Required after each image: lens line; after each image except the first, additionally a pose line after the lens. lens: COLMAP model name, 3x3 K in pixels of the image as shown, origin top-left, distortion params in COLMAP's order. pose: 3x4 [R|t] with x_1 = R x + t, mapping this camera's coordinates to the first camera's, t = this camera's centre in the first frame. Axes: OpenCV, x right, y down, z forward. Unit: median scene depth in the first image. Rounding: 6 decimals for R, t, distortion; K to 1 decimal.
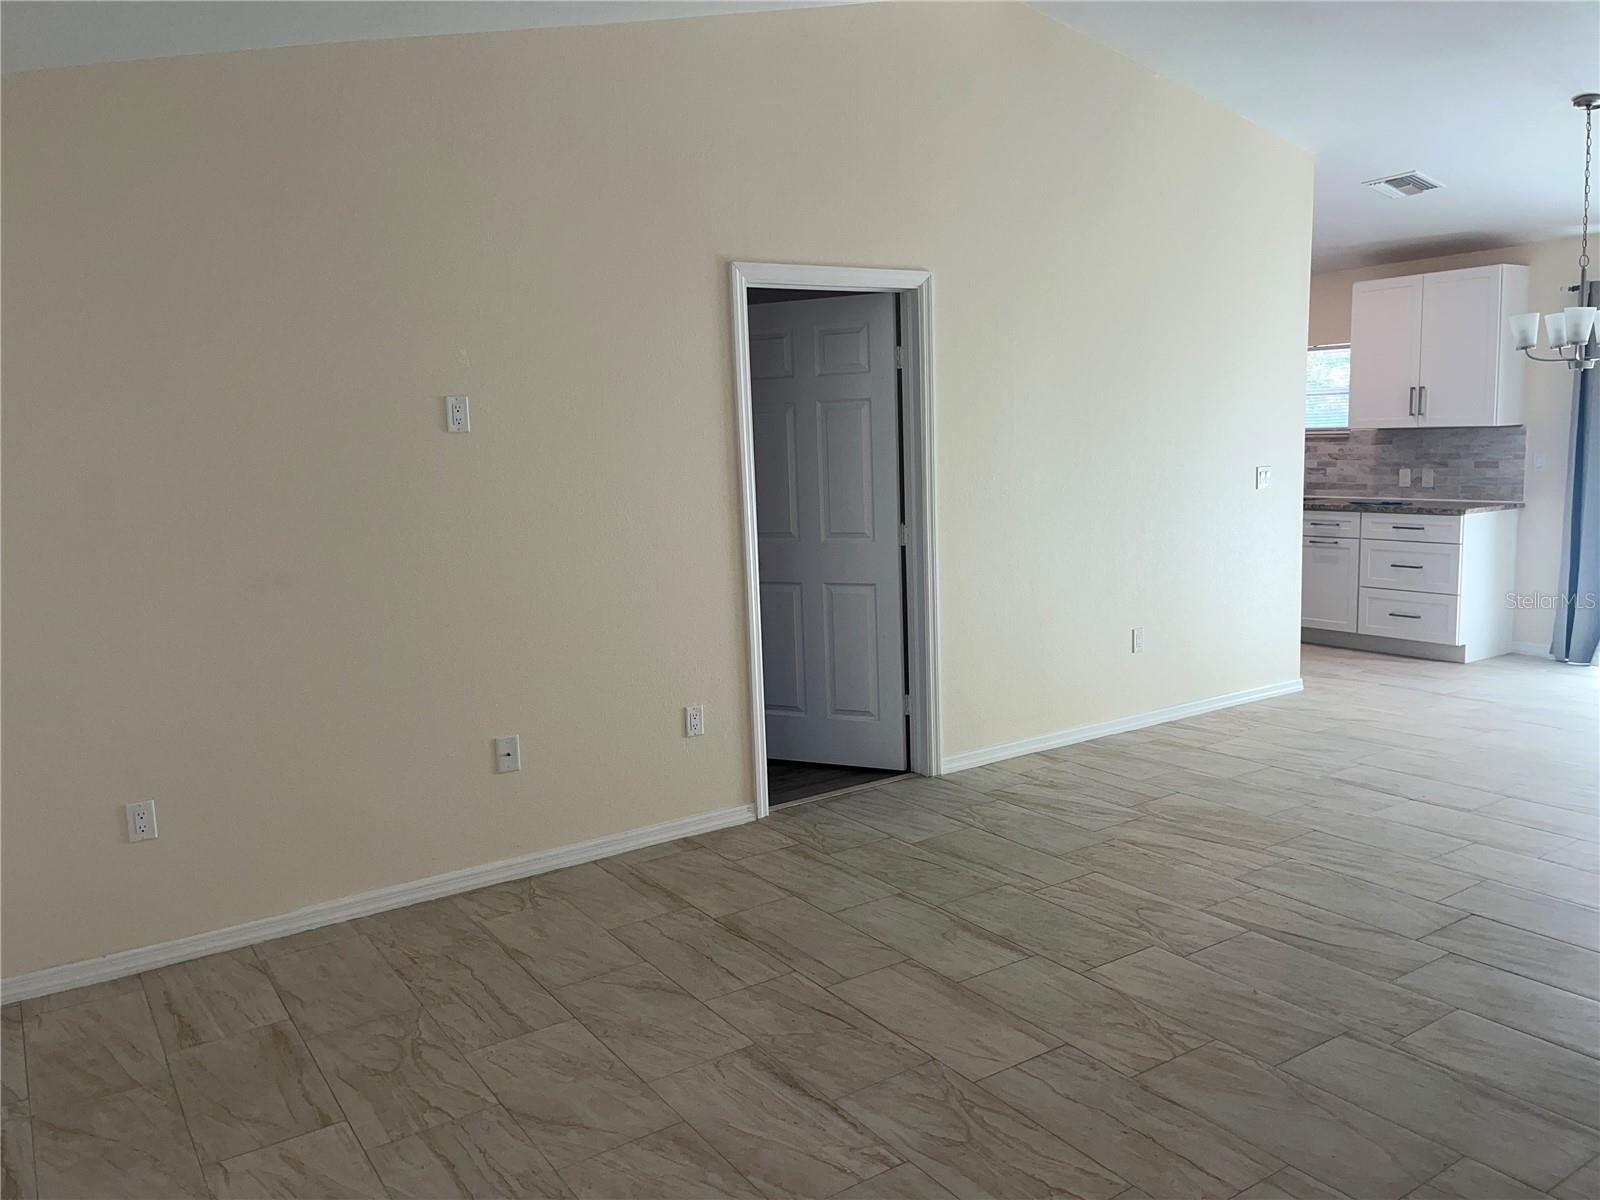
lens RADIAL K [[1220.8, 0, 795.1], [0, 1220.8, 596.4], [0, 0, 1]] dist [0.073533, -0.088769]
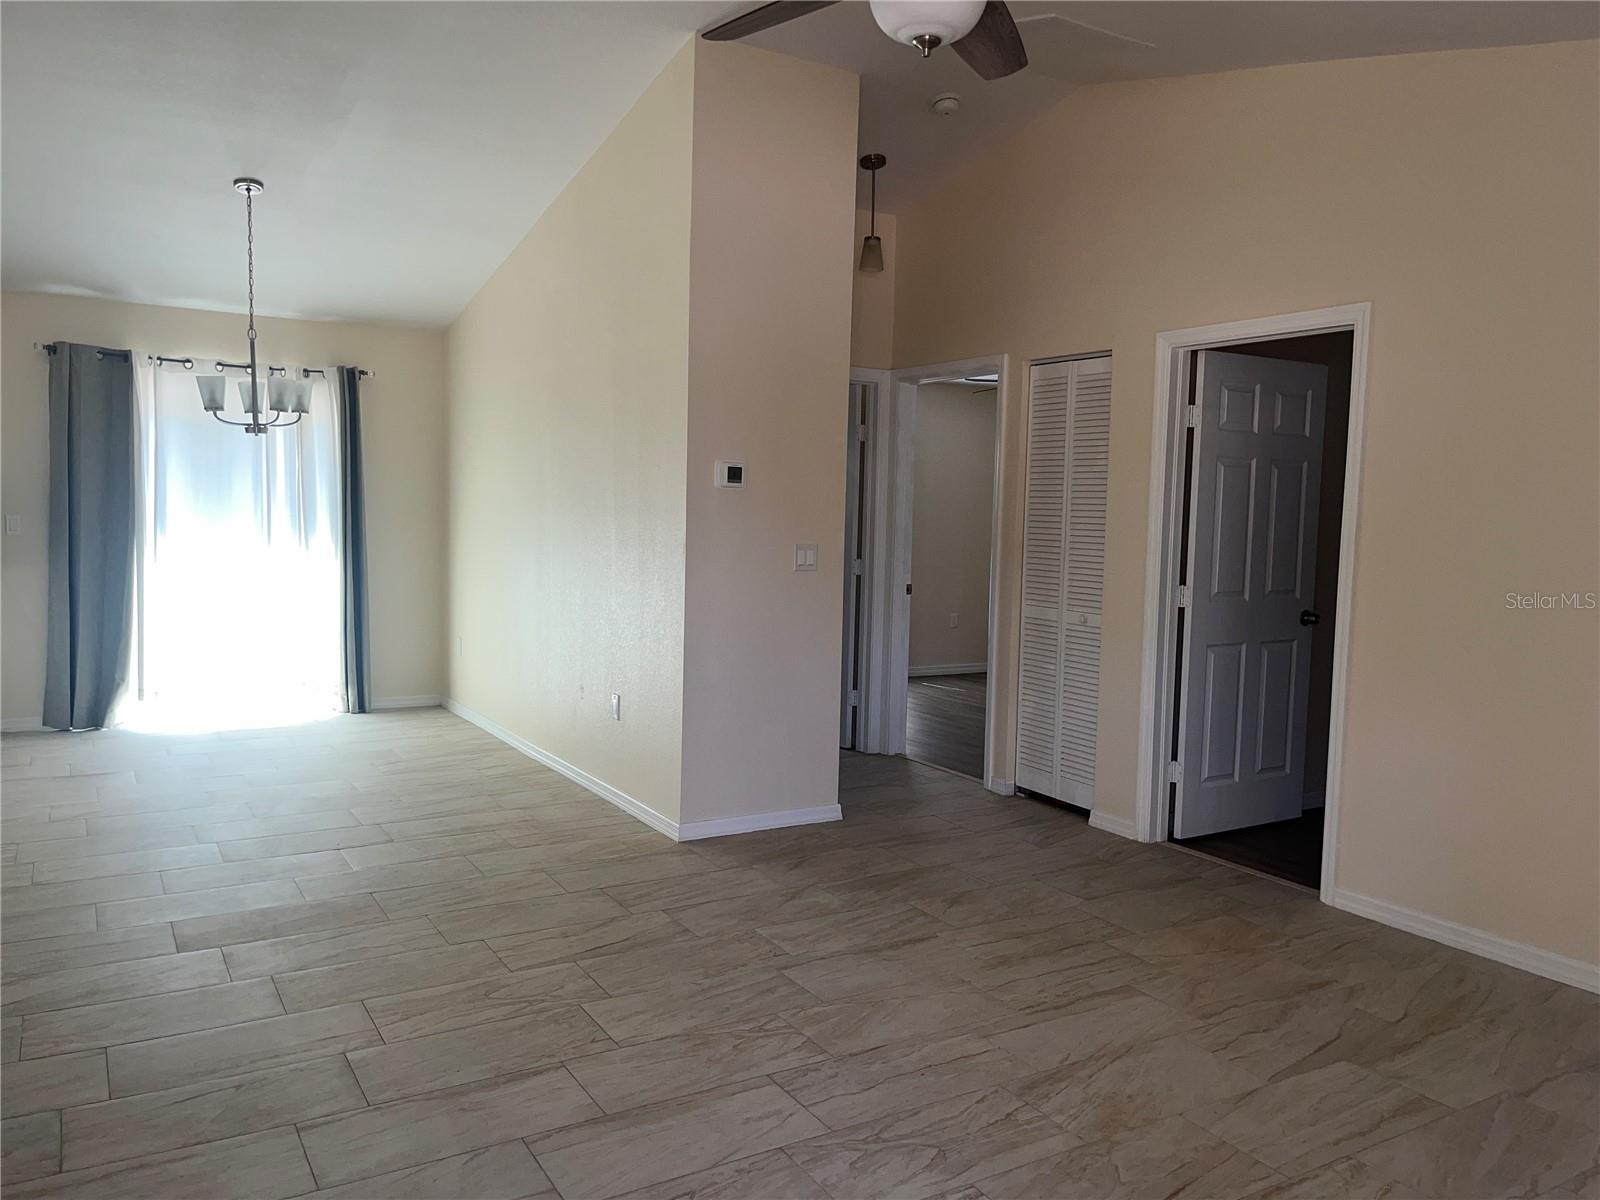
lens RADIAL K [[1220.8, 0, 795.1], [0, 1220.8, 596.4], [0, 0, 1]] dist [0.073533, -0.088769]
pose [[0.049011, -0.038360, 0.998061, -0.619214], [0.108241, 0.993581, 0.032872, -0.043050], [-0.992916, 0.106420, 0.052849, 0.722502]]
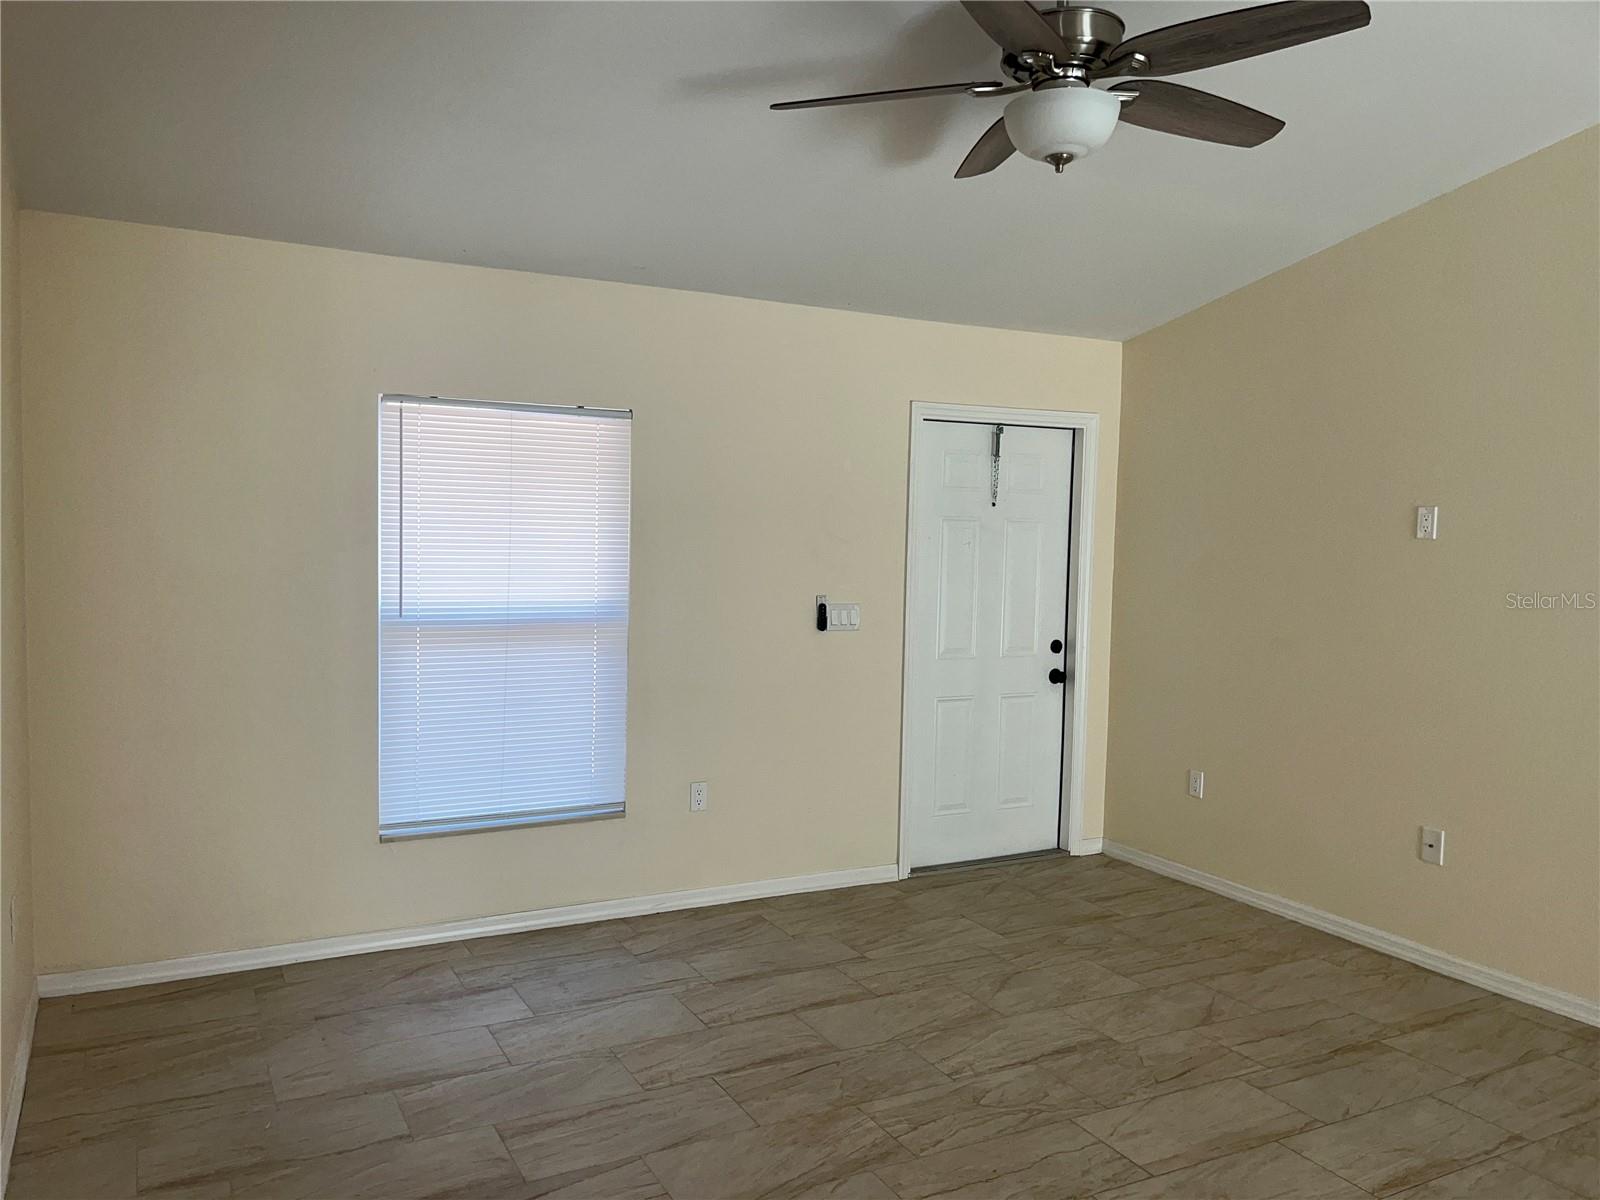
lens RADIAL K [[1220.8, 0, 795.1], [0, 1220.8, 596.4], [0, 0, 1]] dist [0.073533, -0.088769]
pose [[-0.088706, 0.092867, -0.991719, 0.968199], [-0.156676, 0.981949, 0.105966, -0.122942], [0.983658, 0.164778, -0.072555, 0.584416]]
